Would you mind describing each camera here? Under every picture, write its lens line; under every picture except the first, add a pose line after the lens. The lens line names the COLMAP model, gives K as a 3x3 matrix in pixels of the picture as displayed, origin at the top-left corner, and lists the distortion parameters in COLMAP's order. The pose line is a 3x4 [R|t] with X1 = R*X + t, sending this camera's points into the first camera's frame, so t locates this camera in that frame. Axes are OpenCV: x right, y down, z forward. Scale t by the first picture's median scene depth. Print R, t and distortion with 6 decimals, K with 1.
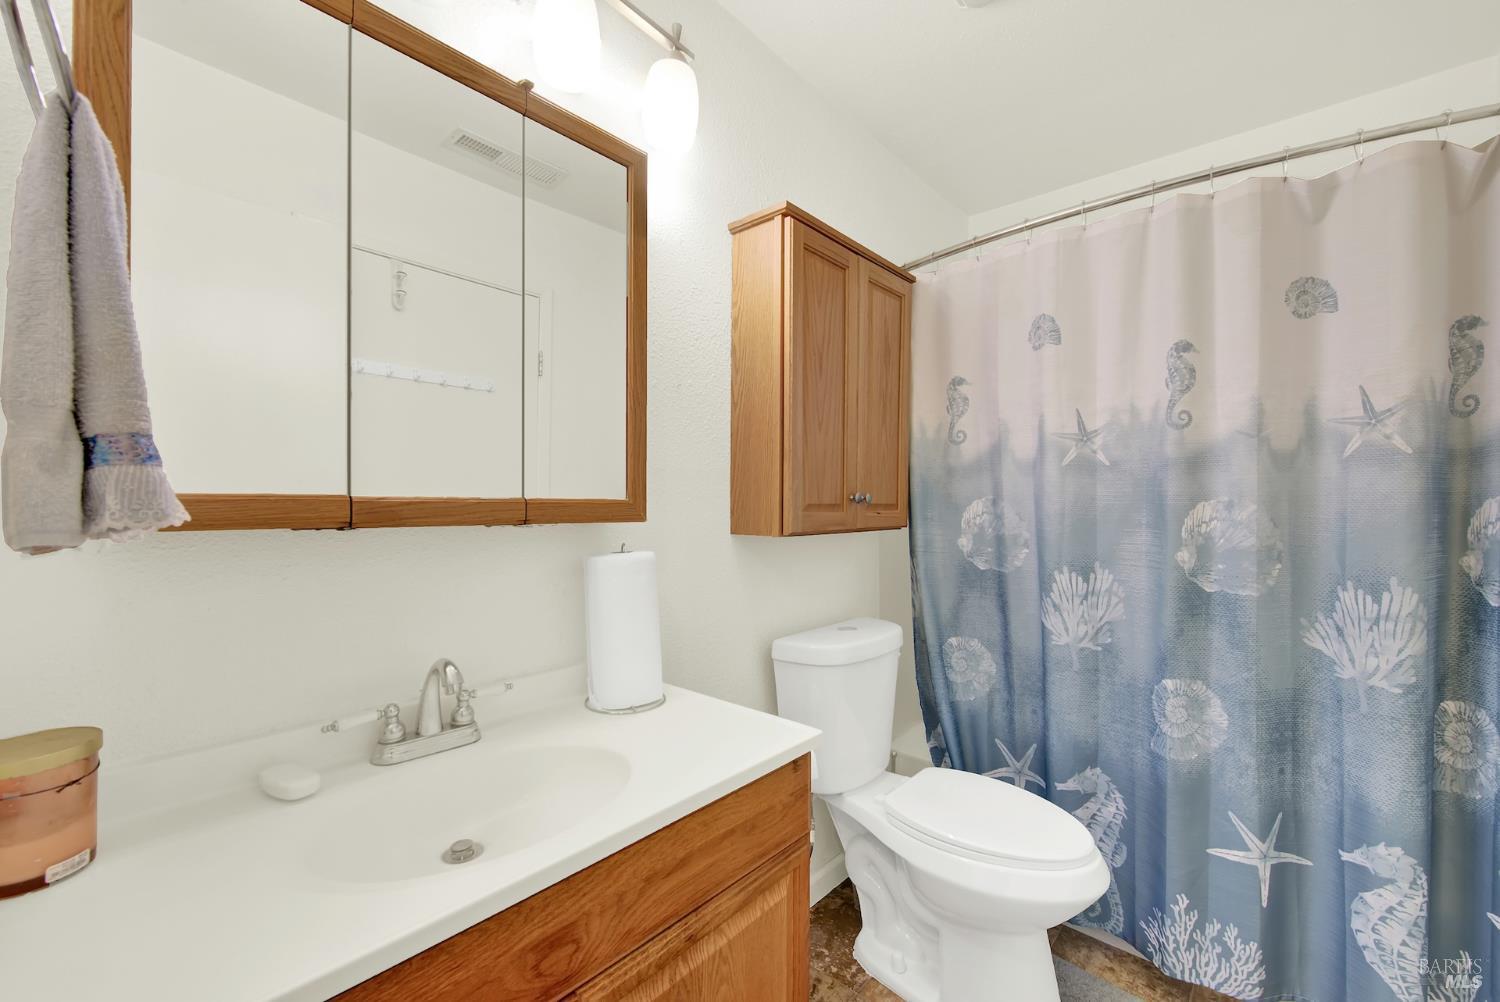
lens RADIAL K [[602.4, 0, 751.2], [0, 602.4, 505.5], [0, 0, 1]] dist [-0.003864, -0.001489]
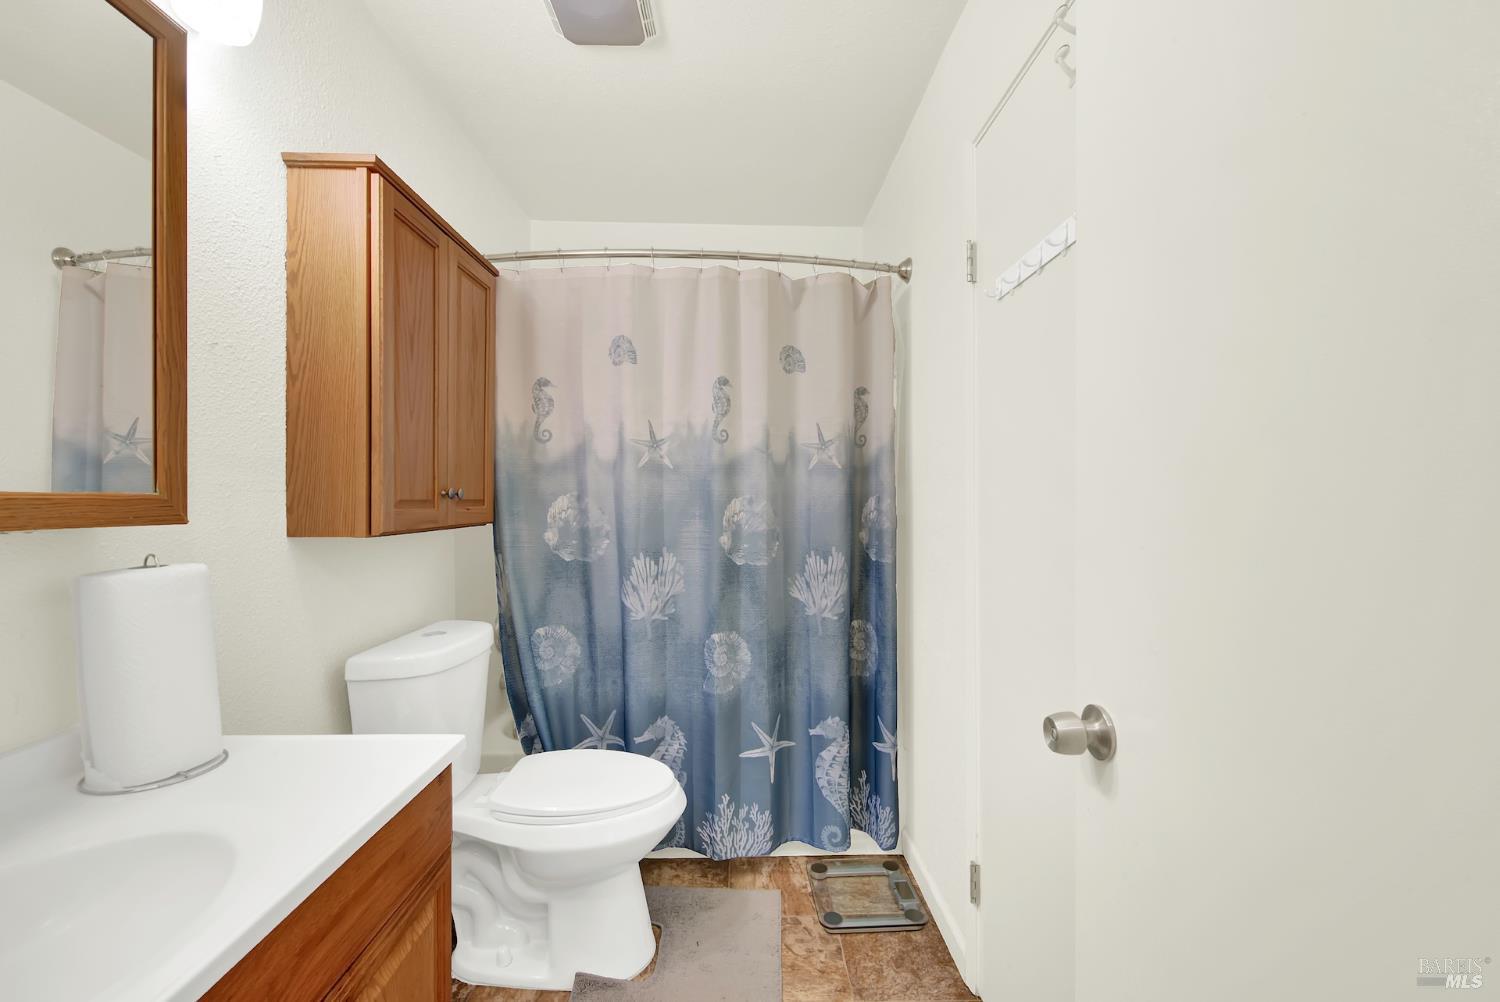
lens RADIAL K [[594.7, 0, 752.9], [0, 594.7, 500.2], [0, 0, 1]] dist [0.000316, -0.006461]
pose [[0.737552, 0.000267, 0.675290, -0.118264], [-0.000092, 1.000000, -0.000296, -0.001841], [-0.675290, 0.000156, 0.737552, -0.011510]]
